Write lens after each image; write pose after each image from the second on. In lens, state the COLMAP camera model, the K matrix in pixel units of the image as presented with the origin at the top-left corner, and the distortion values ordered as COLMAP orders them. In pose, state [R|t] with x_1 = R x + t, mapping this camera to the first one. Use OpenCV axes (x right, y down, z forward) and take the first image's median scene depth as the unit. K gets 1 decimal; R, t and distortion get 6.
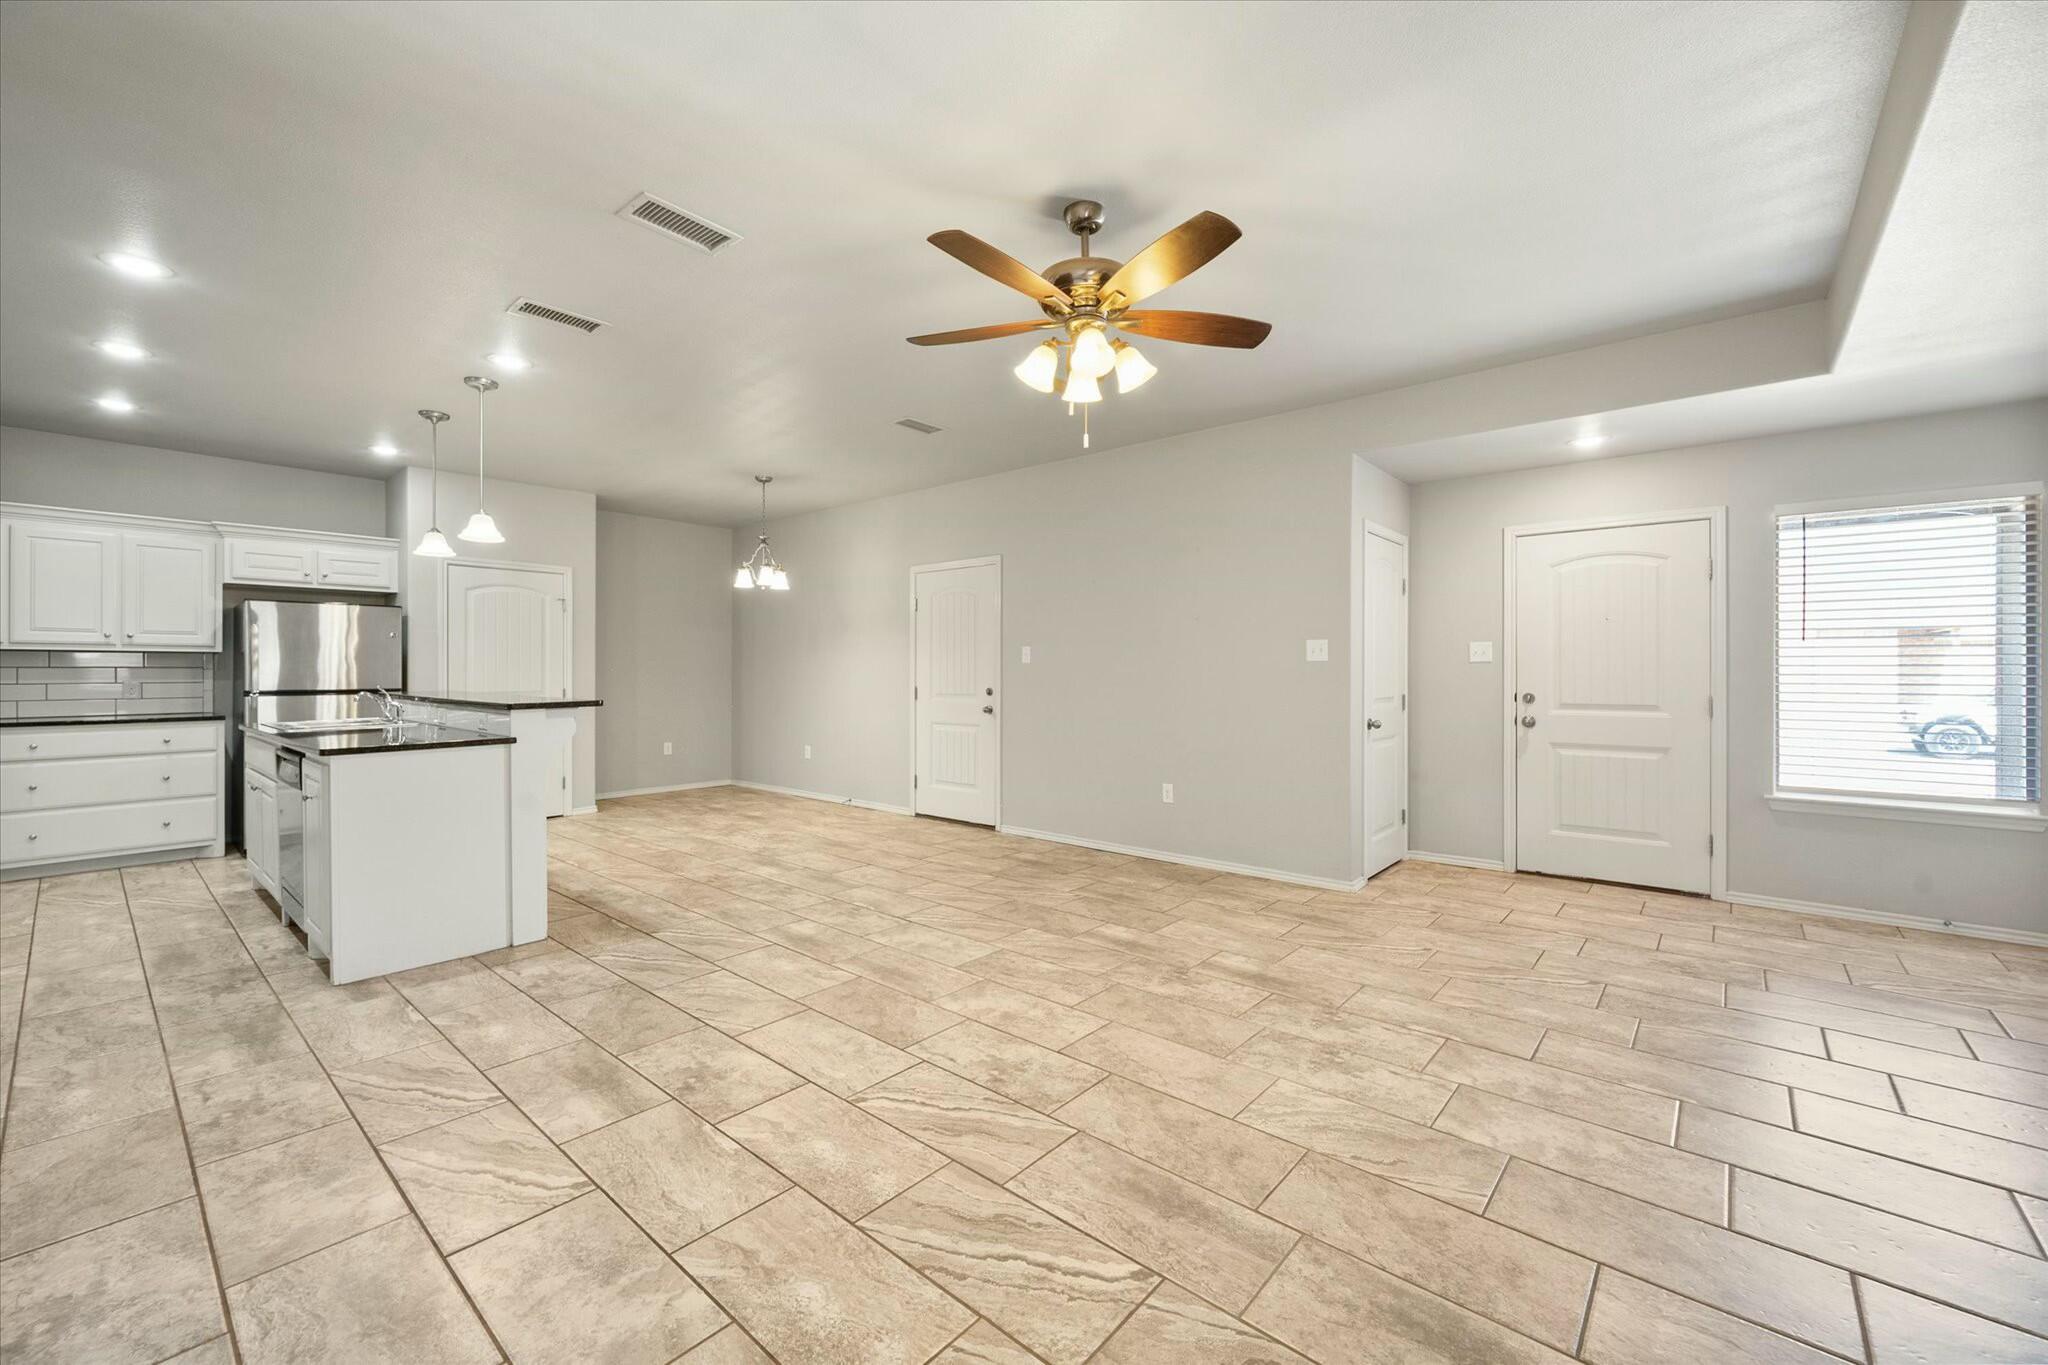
lens RADIAL K [[817.1, 0, 1030.1], [0, 817.1, 671.6], [0, 0, 1]] dist [-0.001678, 0.000119]
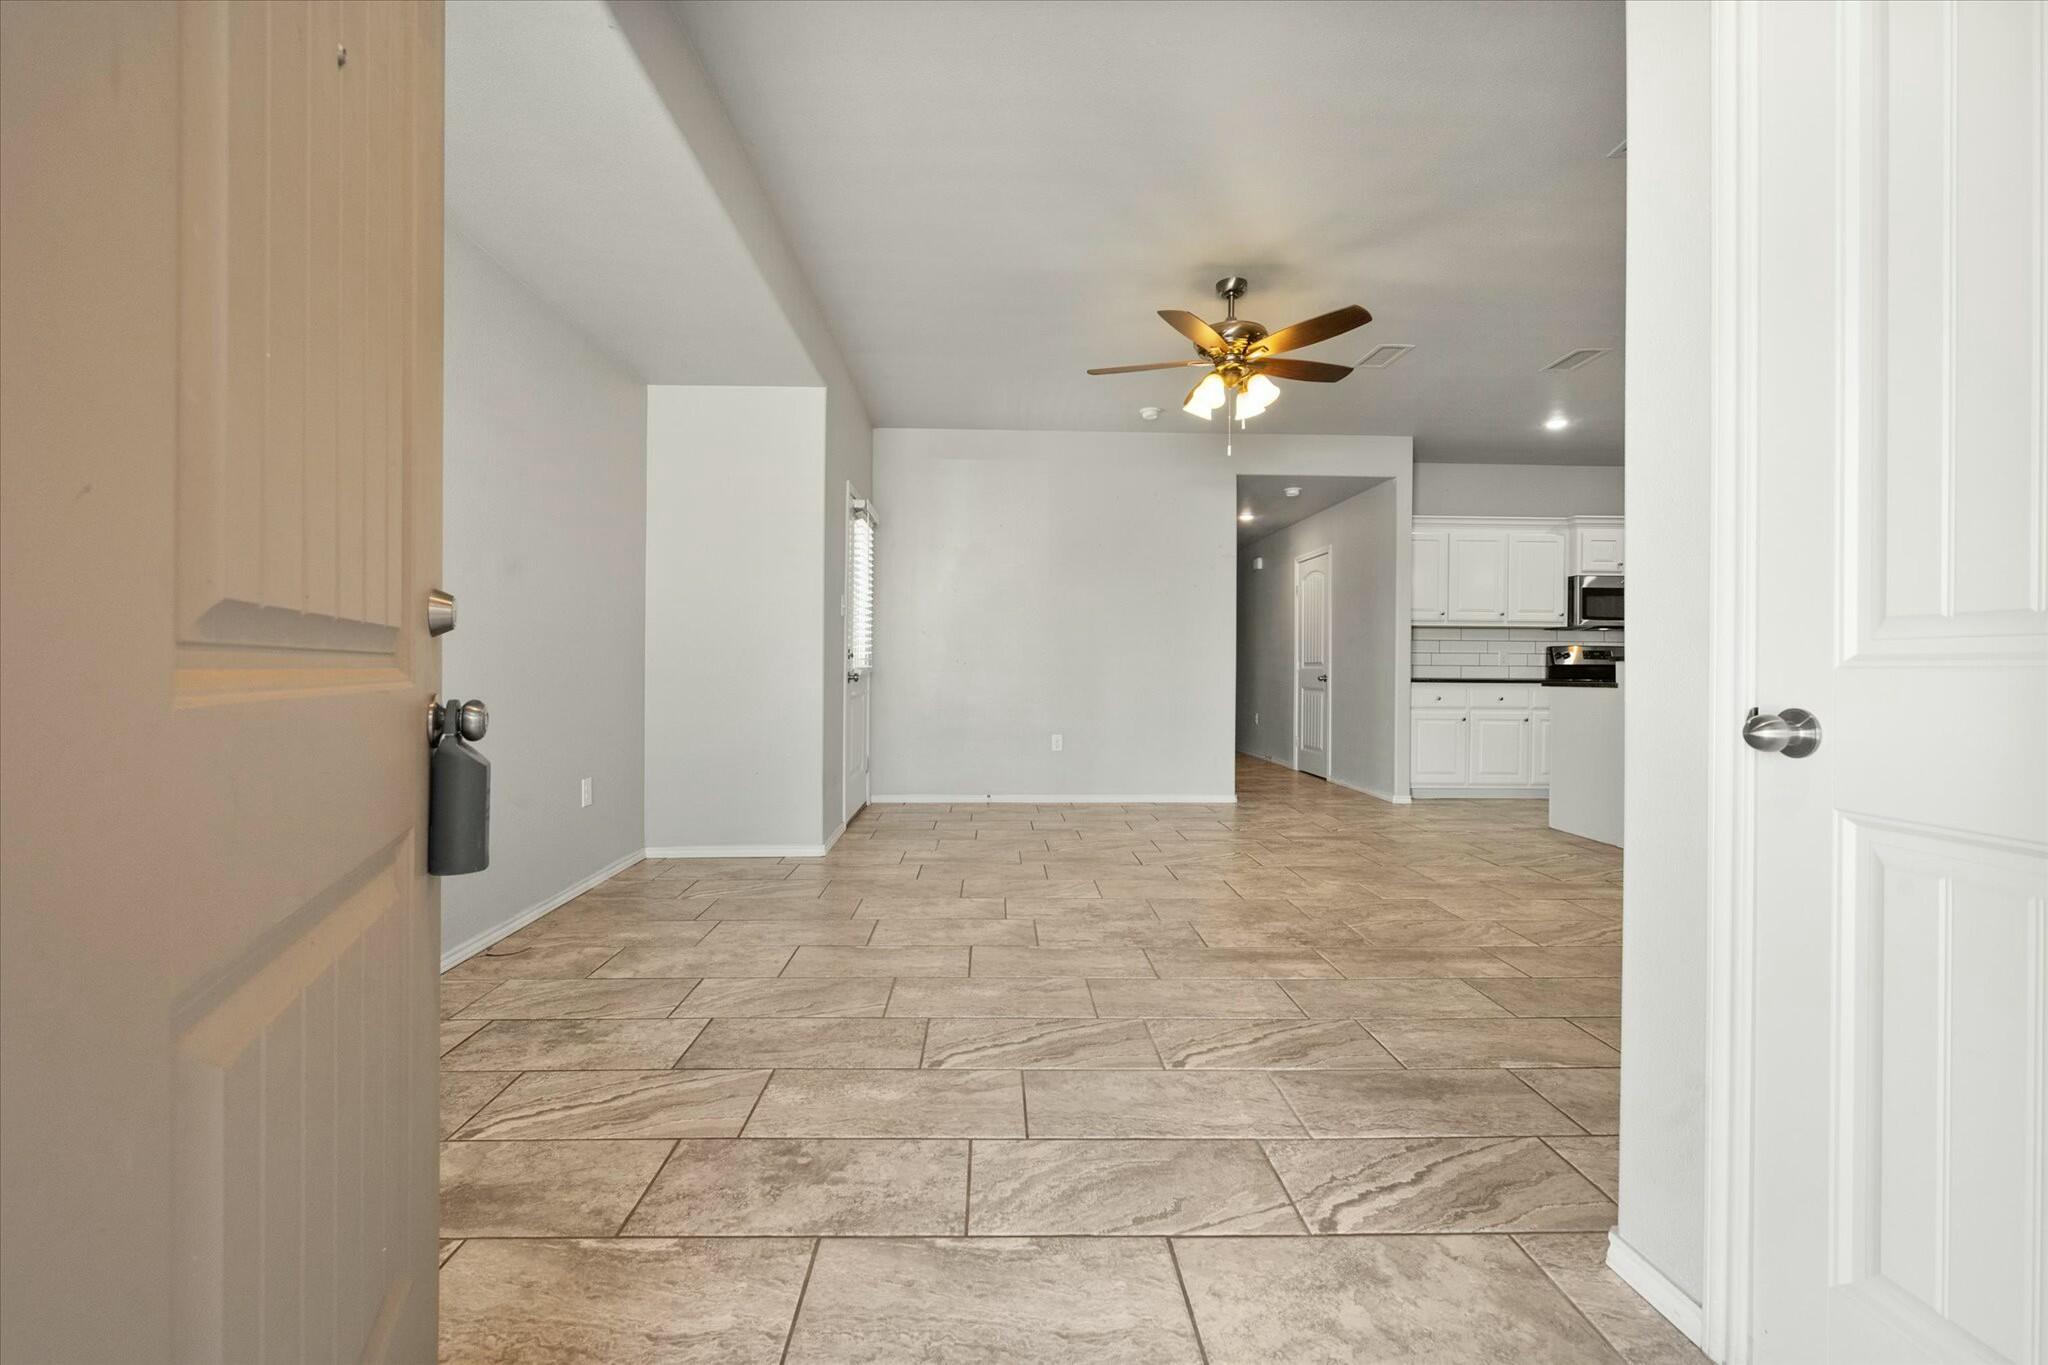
lens RADIAL K [[850.9, 0, 1008.5], [0, 850.9, 668.8], [0, 0, 1]] dist [-0.000572, 0.000035]
pose [[-0.744076, -0.005057, -0.668076, 0.812850], [-0.007880, 0.999968, 0.001208, 0.053561], [0.668049, 0.006163, -0.744092, 1.137617]]
